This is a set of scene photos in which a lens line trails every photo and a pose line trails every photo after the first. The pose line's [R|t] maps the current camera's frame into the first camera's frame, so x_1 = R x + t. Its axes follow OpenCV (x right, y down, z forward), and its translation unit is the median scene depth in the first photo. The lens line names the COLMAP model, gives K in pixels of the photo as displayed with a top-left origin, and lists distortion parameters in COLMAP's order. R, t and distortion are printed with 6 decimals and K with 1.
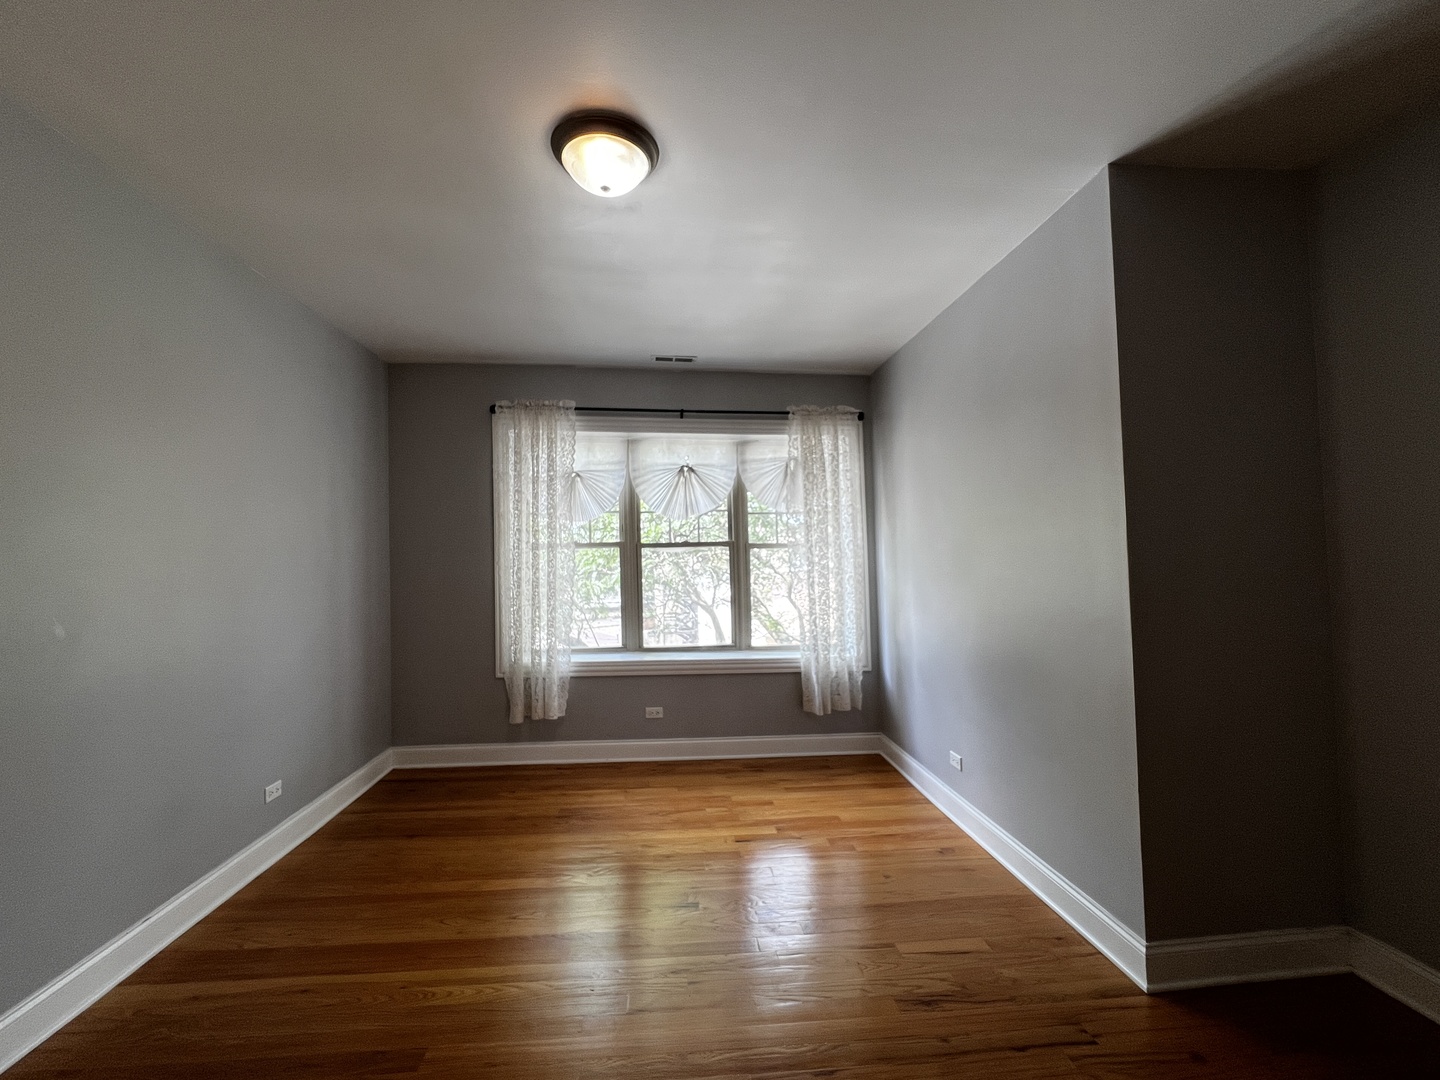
lens RADIAL K [[619.2, 0, 720.0], [0, 619.2, 540.0], [0, 0, 1]] dist [0.000079, 0.000277]
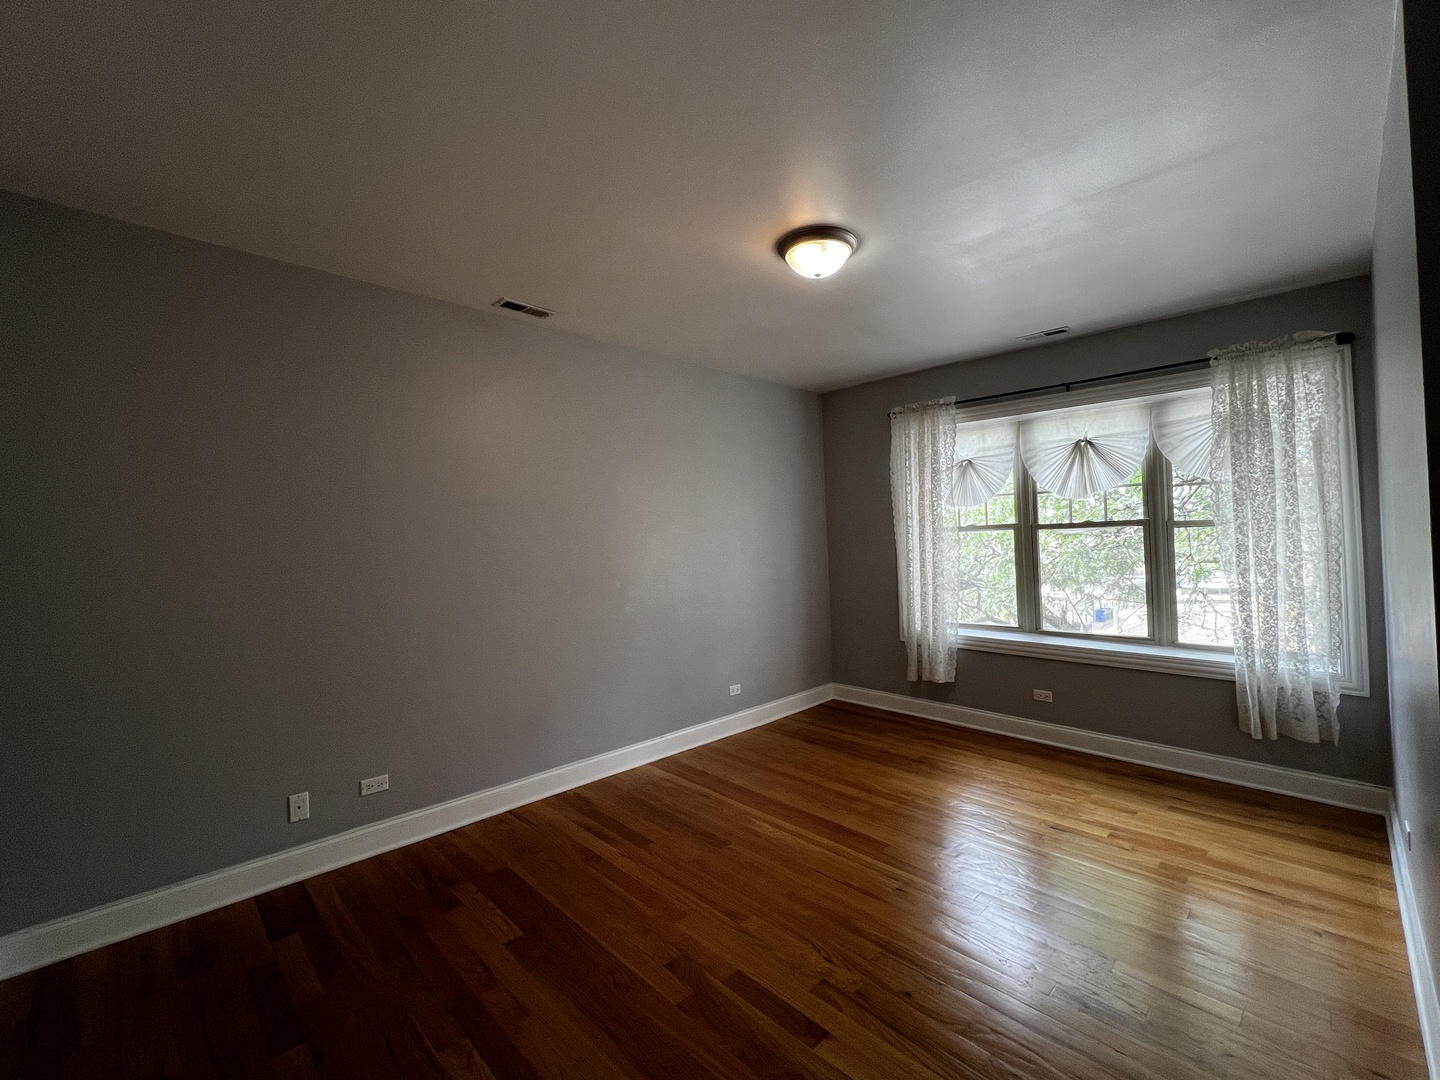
lens RADIAL K [[619.2, 0, 720.0], [0, 619.2, 540.0], [0, 0, 1]] dist [0.000079, 0.000277]
pose [[0.628669, -0.005336, -0.777655, 0.344728], [0.038444, 0.998967, 0.024224, -0.014390], [0.776722, -0.045125, 0.628224, -0.013515]]
